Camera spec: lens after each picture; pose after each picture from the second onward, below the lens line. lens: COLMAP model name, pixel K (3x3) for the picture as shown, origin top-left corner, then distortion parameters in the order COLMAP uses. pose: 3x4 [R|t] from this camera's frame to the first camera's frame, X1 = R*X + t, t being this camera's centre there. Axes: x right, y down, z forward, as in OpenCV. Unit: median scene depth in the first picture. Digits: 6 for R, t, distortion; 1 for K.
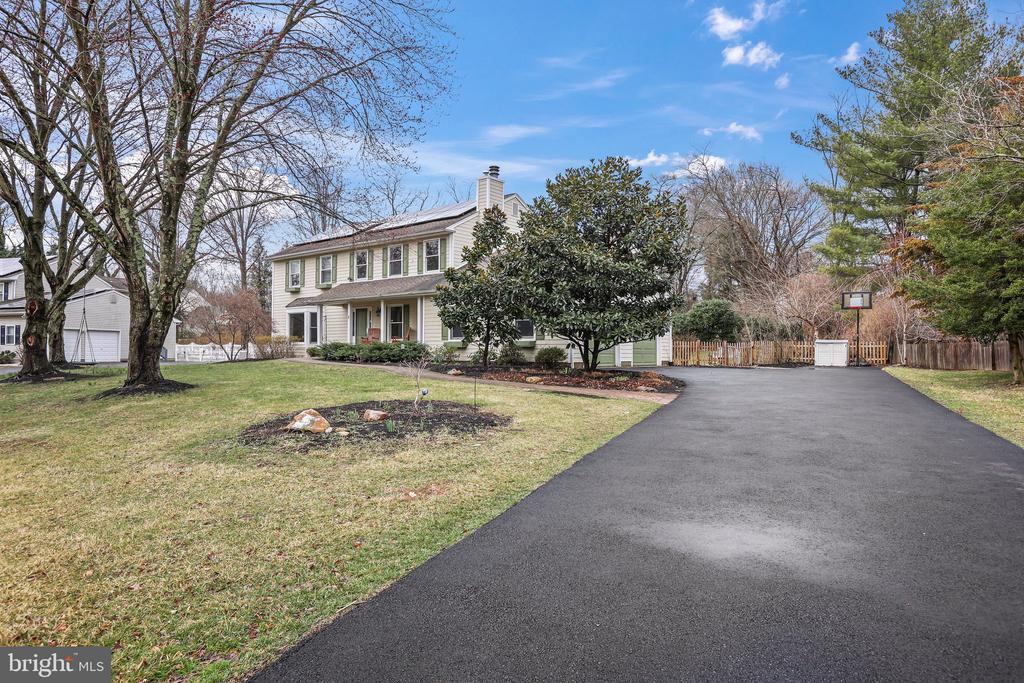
lens RADIAL K [[646.4, 0, 512.0], [0, 646.4, 341.5], [0, 0, 1]] dist [0.001495, 0.000013]
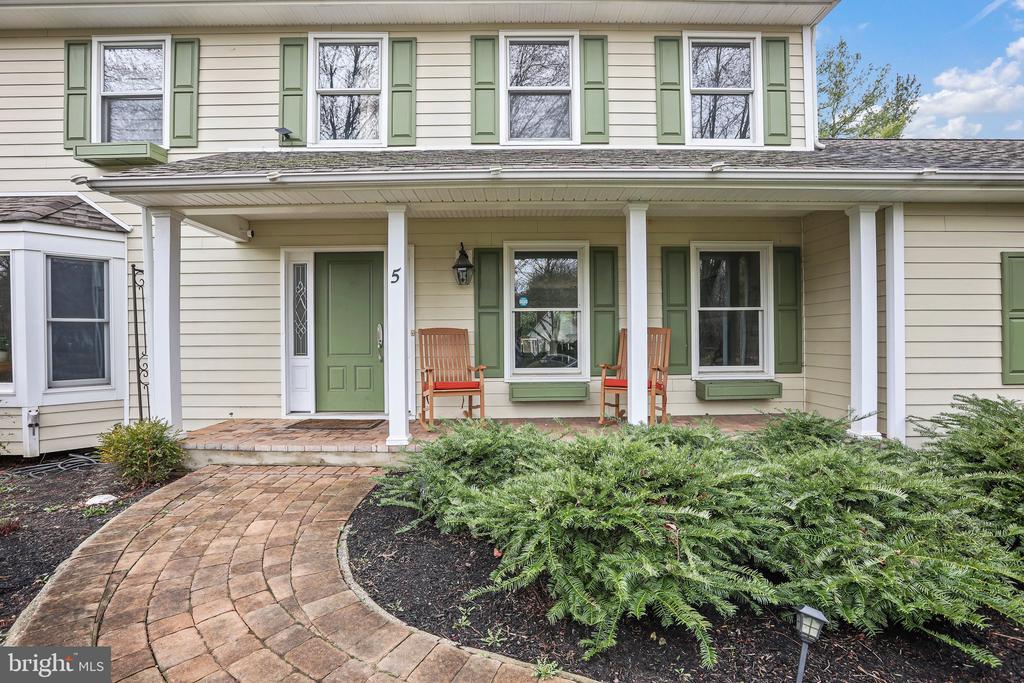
lens RADIAL K [[456.6, 0, 512.0], [0, 456.6, 341.5], [0, 0, 1]] dist [-0.014981, 0.000769]
pose [[0.779554, -0.014785, 0.626160, -0.290330], [-0.001562, 0.999672, 0.025549, -0.018833], [-0.626333, -0.020894, 0.779276, 0.786709]]
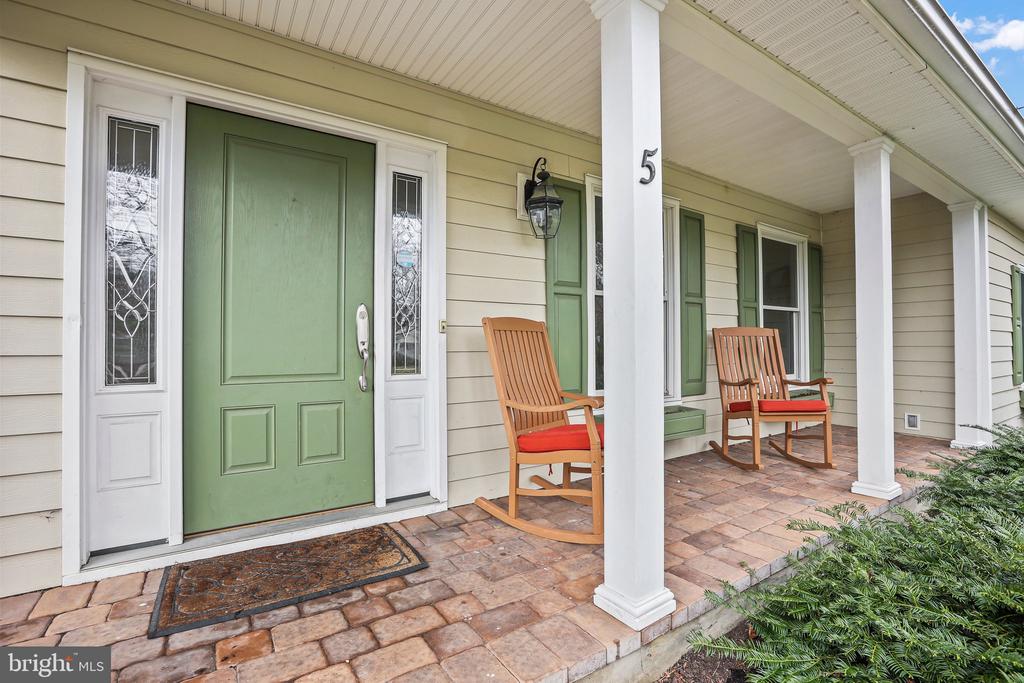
lens RADIAL K [[456.6, 0, 512.0], [0, 456.6, 341.5], [0, 0, 1]] dist [-0.014981, 0.000769]
pose [[0.317084, 0.002519, 0.948394, -0.285245], [-0.013754, 0.999904, 0.001943, -0.015178], [-0.948298, -0.013661, 0.317088, 0.912141]]
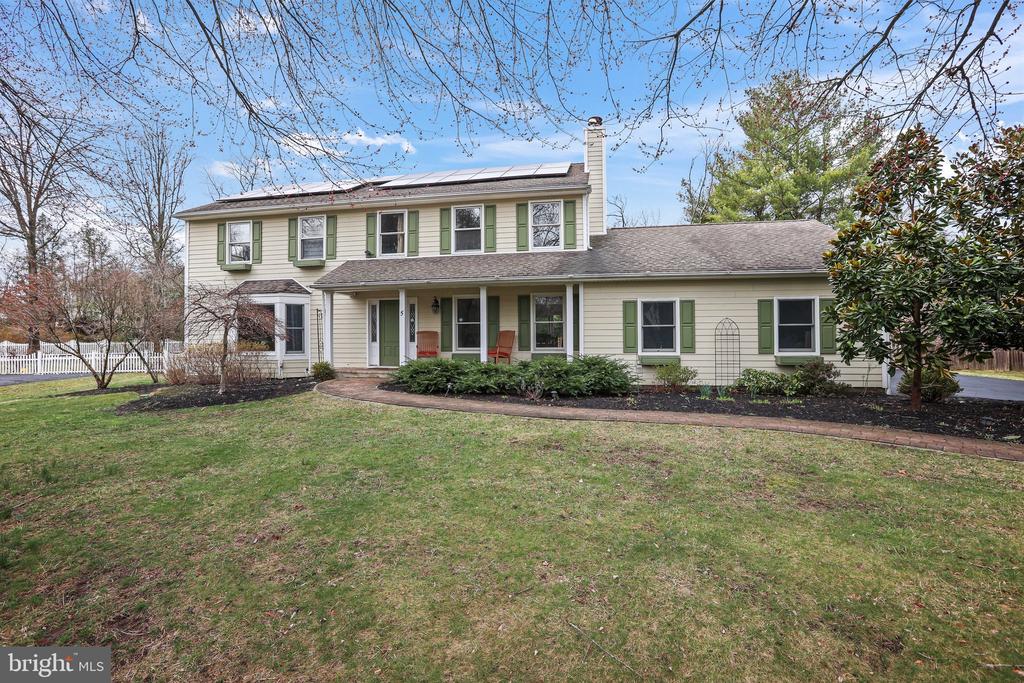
lens RADIAL K [[456.6, 0, 512.0], [0, 456.6, 341.5], [0, 0, 1]] dist [-0.014981, 0.000769]
pose [[0.885592, -0.012241, 0.464303, -0.330585], [0.001630, 0.999728, 0.023248, -0.019377], [-0.464462, -0.019832, 0.885371, 0.521115]]
